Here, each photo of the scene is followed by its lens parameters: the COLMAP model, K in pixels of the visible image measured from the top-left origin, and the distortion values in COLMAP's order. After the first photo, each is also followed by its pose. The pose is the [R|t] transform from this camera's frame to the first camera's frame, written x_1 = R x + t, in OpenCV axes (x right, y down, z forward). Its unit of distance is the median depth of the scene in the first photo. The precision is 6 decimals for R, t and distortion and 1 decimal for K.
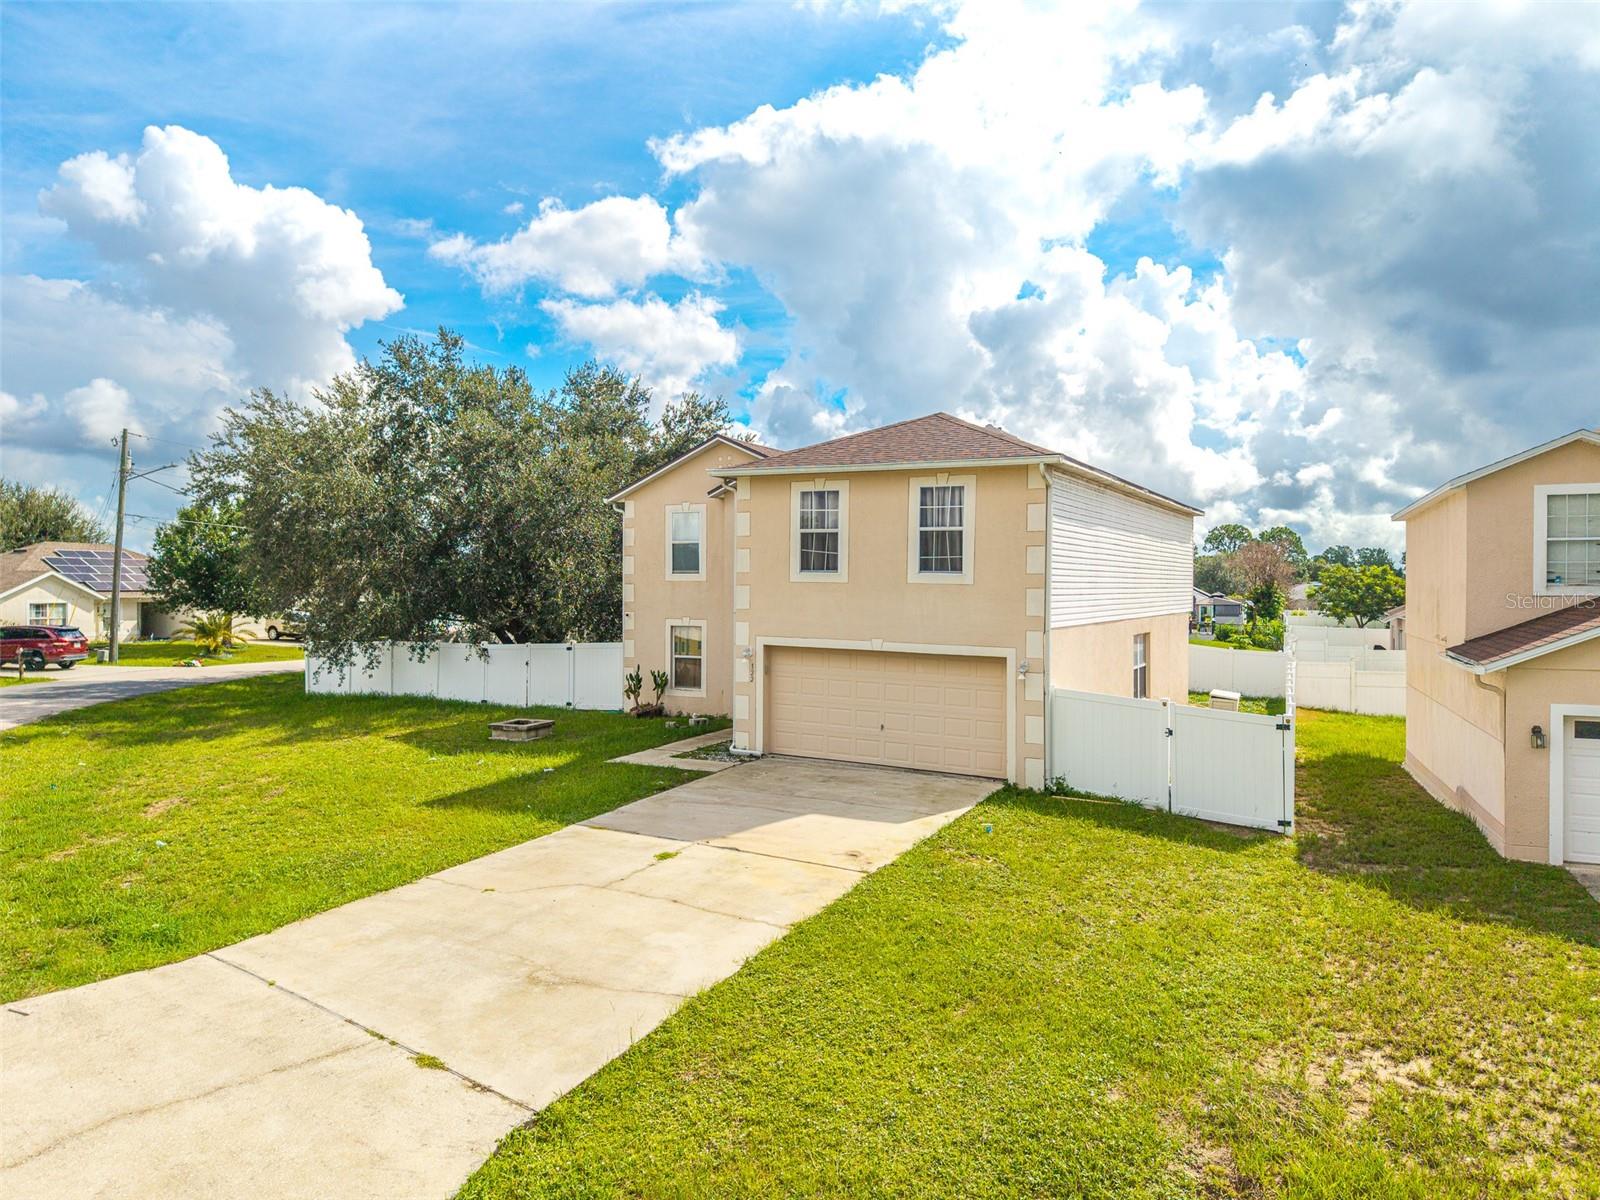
lens RADIAL K [[1075.2, 0, 800.0], [0, 1075.2, 600.0], [0, 0, 1]] dist [0.043859, -0.054821]
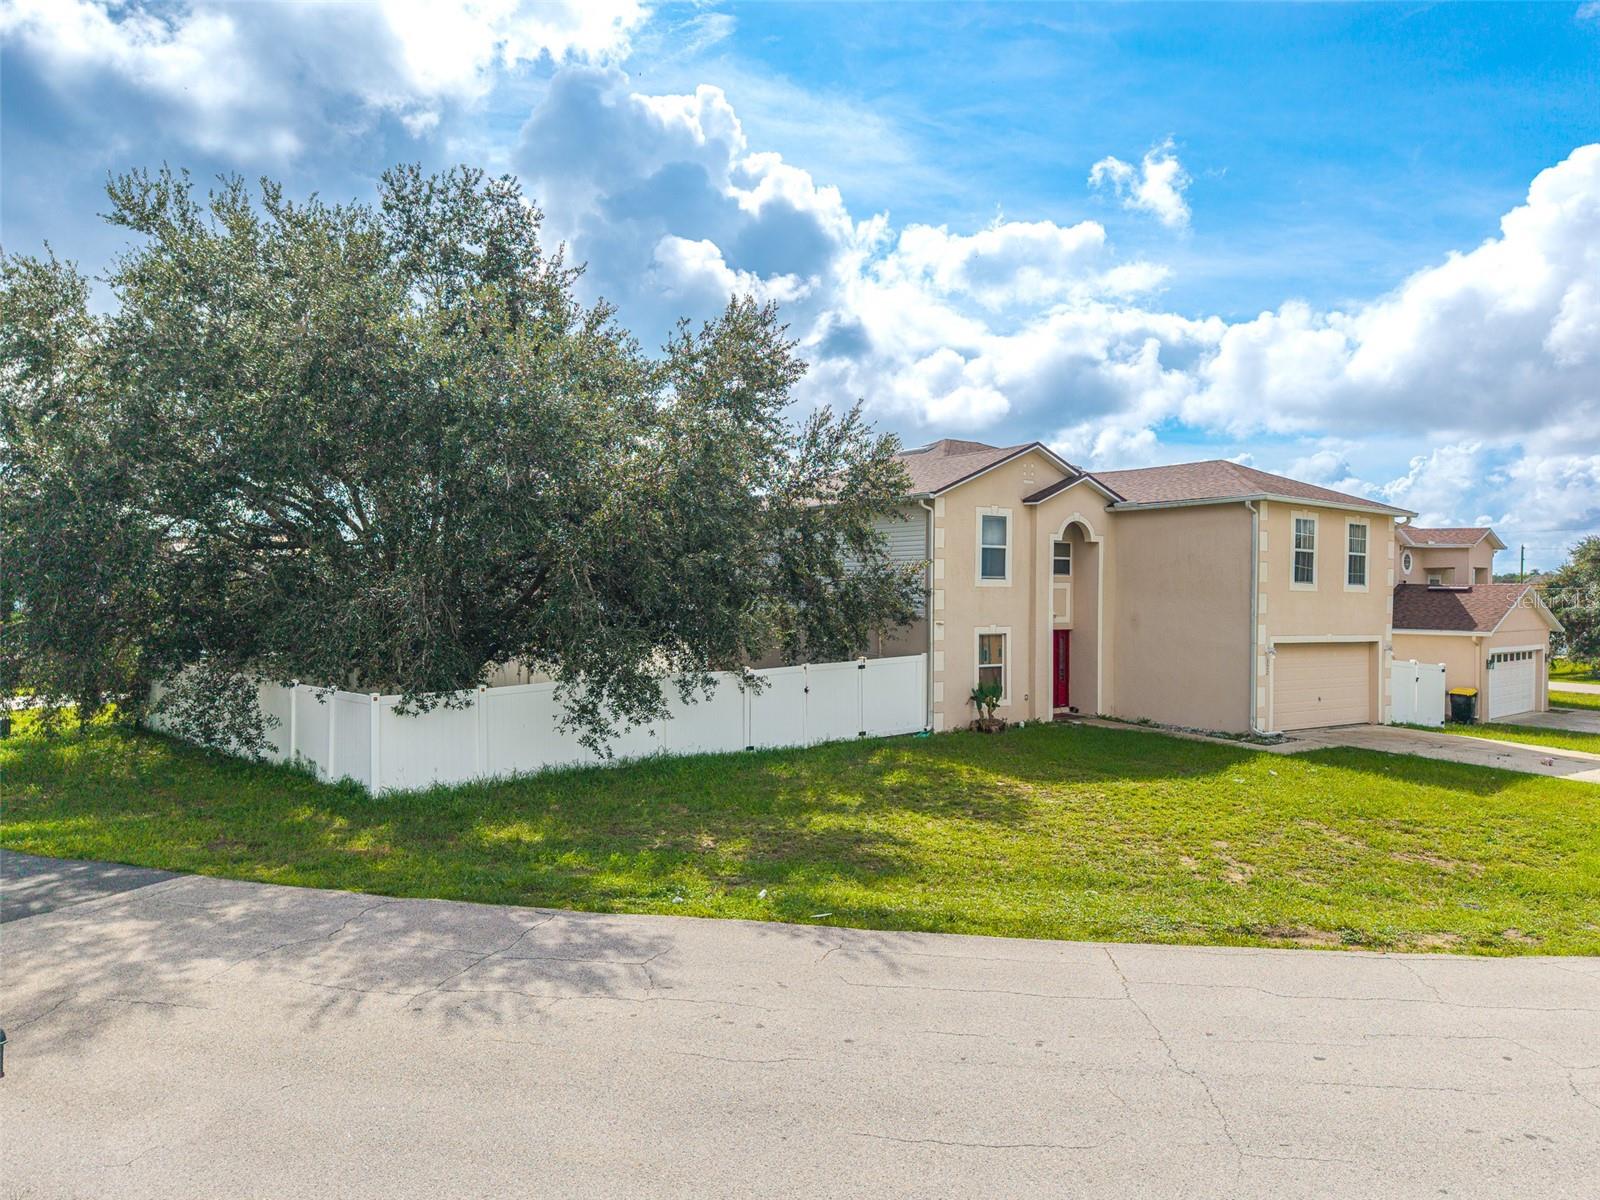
lens RADIAL K [[1075.2, 0, 800.0], [0, 1075.2, 600.0], [0, 0, 1]] dist [0.043859, -0.054821]
pose [[0.458303, -0.016180, 0.888649, -1.418552], [0.002513, 0.999854, 0.016909, -0.030353], [-0.888792, -0.005516, 0.458277, 0.957874]]
